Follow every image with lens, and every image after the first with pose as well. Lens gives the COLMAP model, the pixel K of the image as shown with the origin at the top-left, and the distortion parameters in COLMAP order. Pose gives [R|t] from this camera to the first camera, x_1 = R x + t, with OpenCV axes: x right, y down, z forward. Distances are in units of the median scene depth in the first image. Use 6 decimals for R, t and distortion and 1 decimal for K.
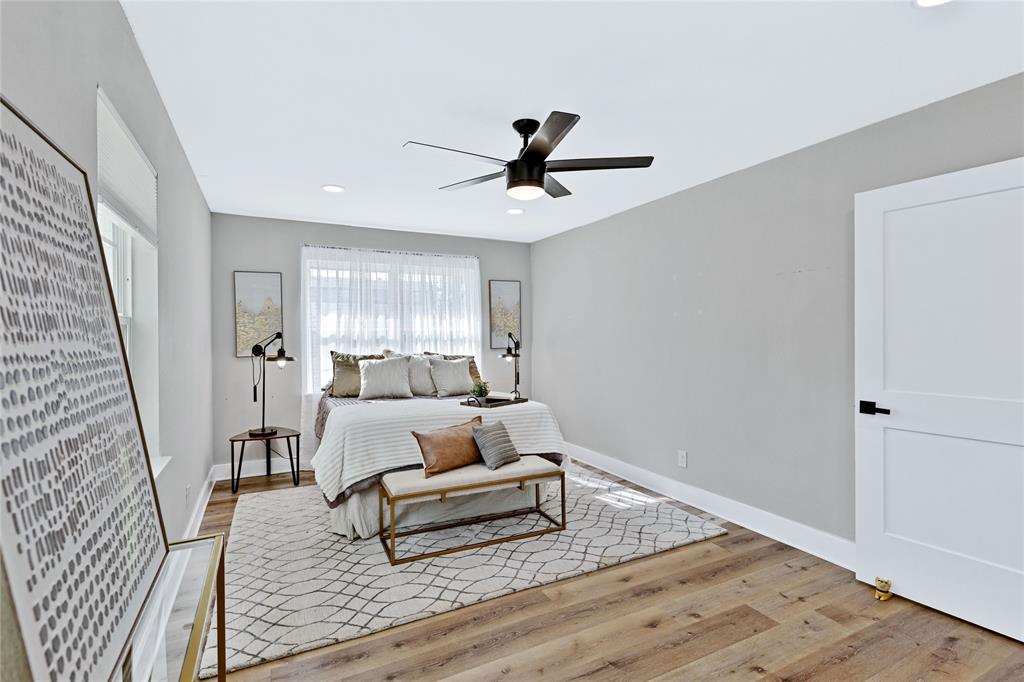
lens RADIAL K [[480.4, 0, 504.6], [0, 480.4, 336.5], [0, 0, 1]] dist [0.002222, 0.001292]
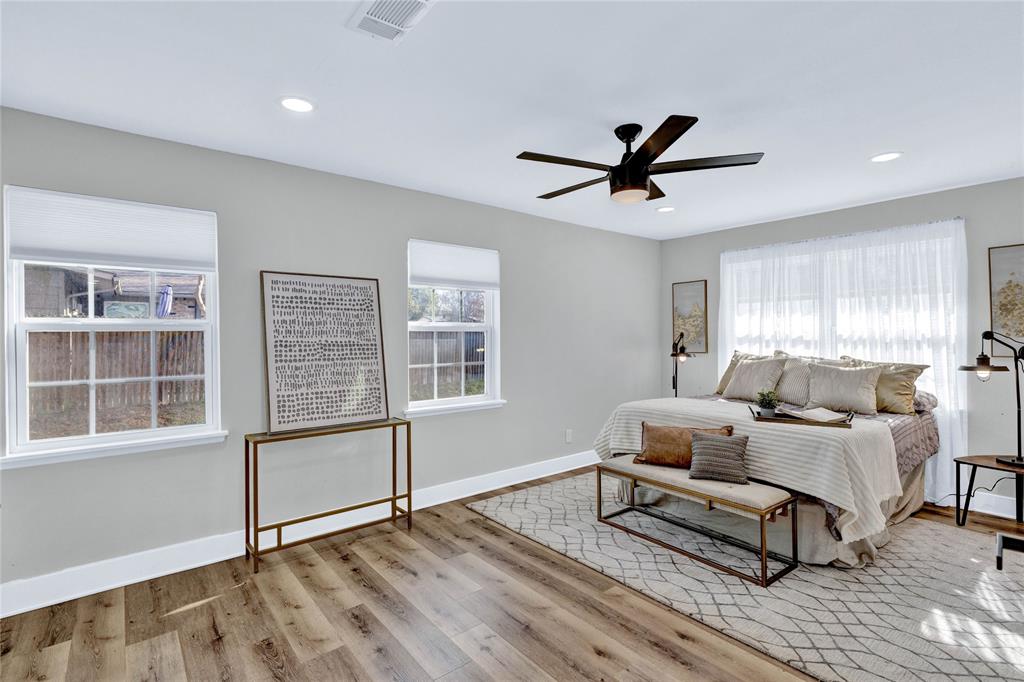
lens RADIAL K [[480.4, 0, 504.6], [0, 480.4, 336.5], [0, 0, 1]] dist [0.002222, 0.001292]
pose [[0.210599, 0.005864, -0.977555, 0.762138], [-0.002301, 0.999982, 0.005503, -0.005389], [0.977570, 0.001091, 0.210609, 0.411039]]
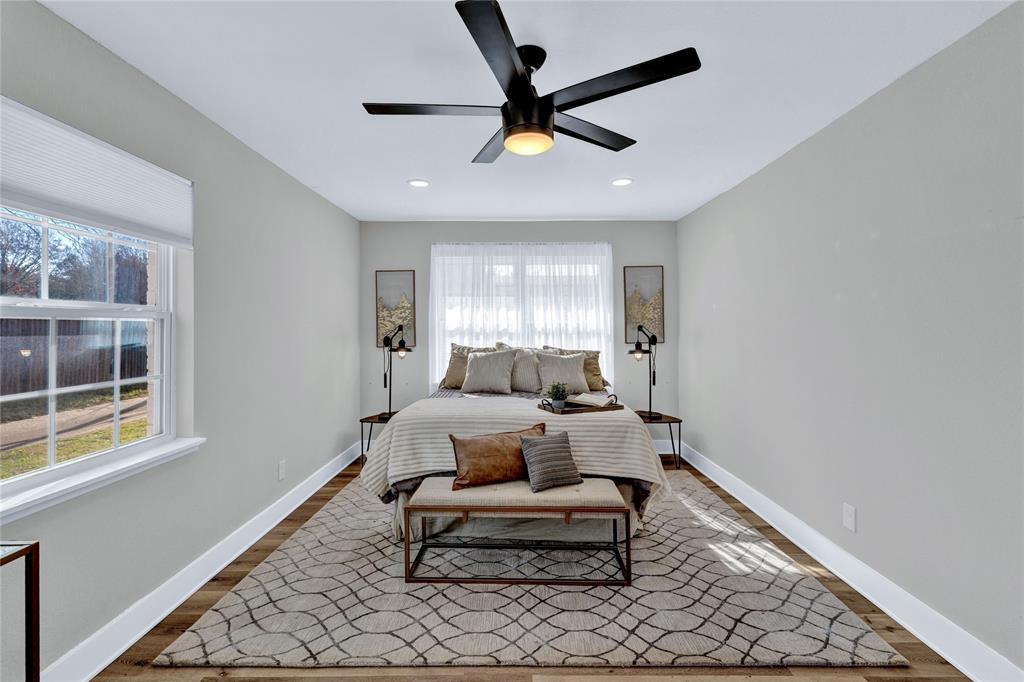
lens RADIAL K [[446.9, 0, 512.5], [0, 446.9, 325.2], [0, 0, 1]] dist [0.001453, 0.000431]
pose [[0.892346, 0.000503, -0.451352, 0.267169], [-0.004267, 0.999964, -0.007323, -0.002564], [0.451332, 0.008460, 0.892316, 0.274496]]
